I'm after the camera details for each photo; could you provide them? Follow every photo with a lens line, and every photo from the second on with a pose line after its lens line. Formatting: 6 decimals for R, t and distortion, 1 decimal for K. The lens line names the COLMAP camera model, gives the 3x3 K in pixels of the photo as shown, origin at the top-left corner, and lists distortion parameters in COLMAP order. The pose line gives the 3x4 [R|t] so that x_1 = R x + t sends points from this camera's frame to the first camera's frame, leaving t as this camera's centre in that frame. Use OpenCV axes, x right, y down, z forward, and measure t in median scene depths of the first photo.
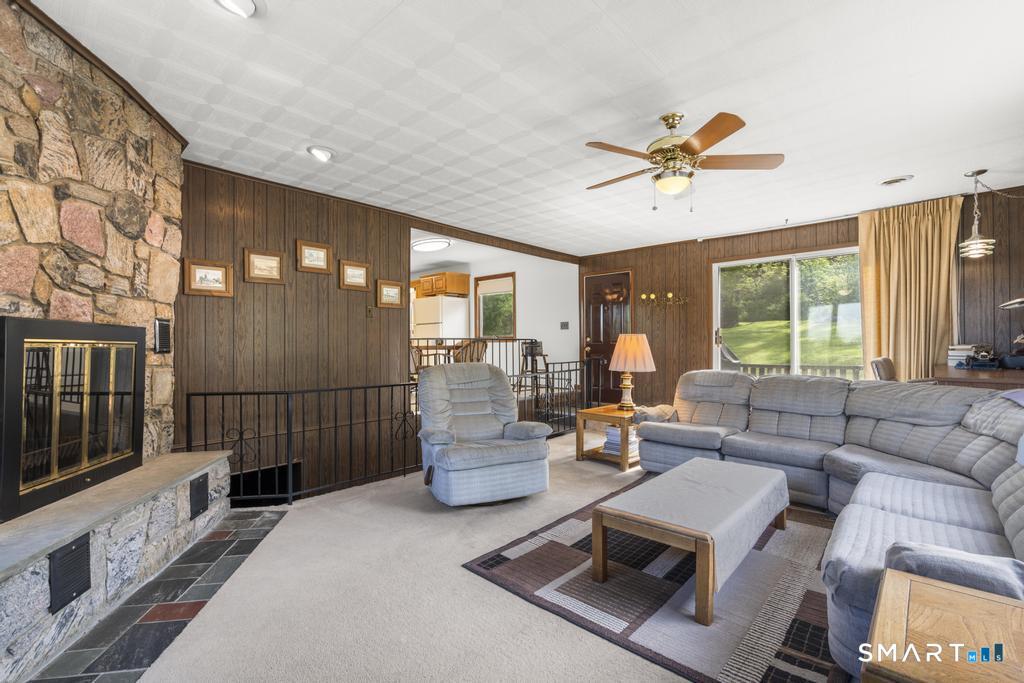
lens RADIAL K [[463.7, 0, 509.6], [0, 463.7, 338.3], [0, 0, 1]] dist [0.004001, 0.000307]
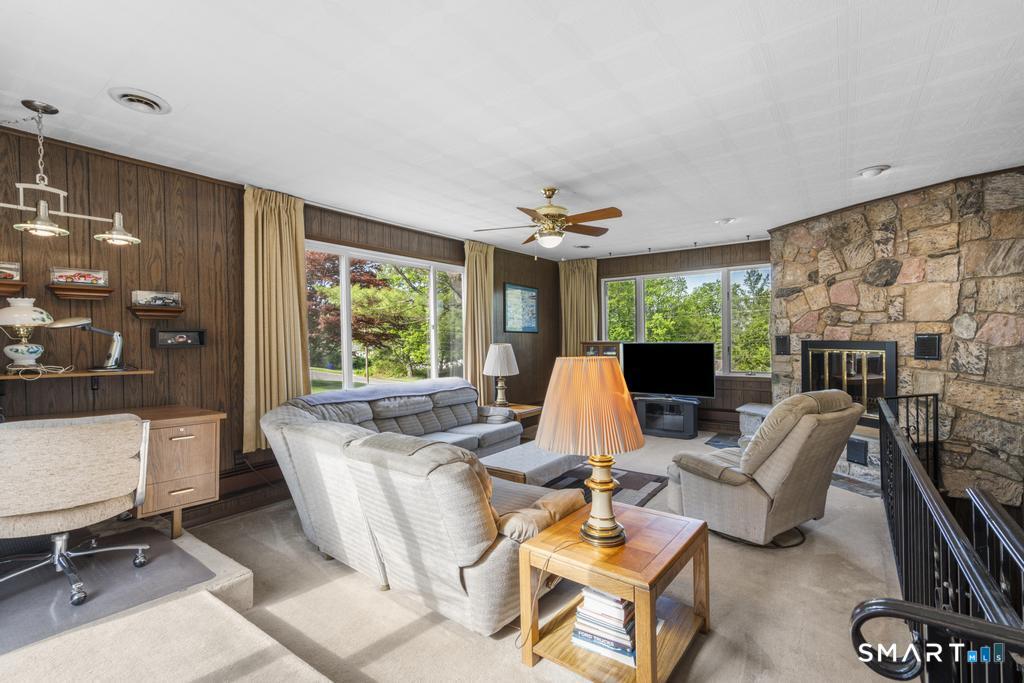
lens RADIAL K [[463.7, 0, 512.5], [0, 463.7, 342.1], [0, 0, 1]] dist [0.004001, 0.000307]
pose [[-0.993345, 0.012384, -0.114505, 0.703923], [0.013516, 0.999867, -0.009112, -0.026434], [0.114377, -0.010599, -0.993381, 2.660604]]
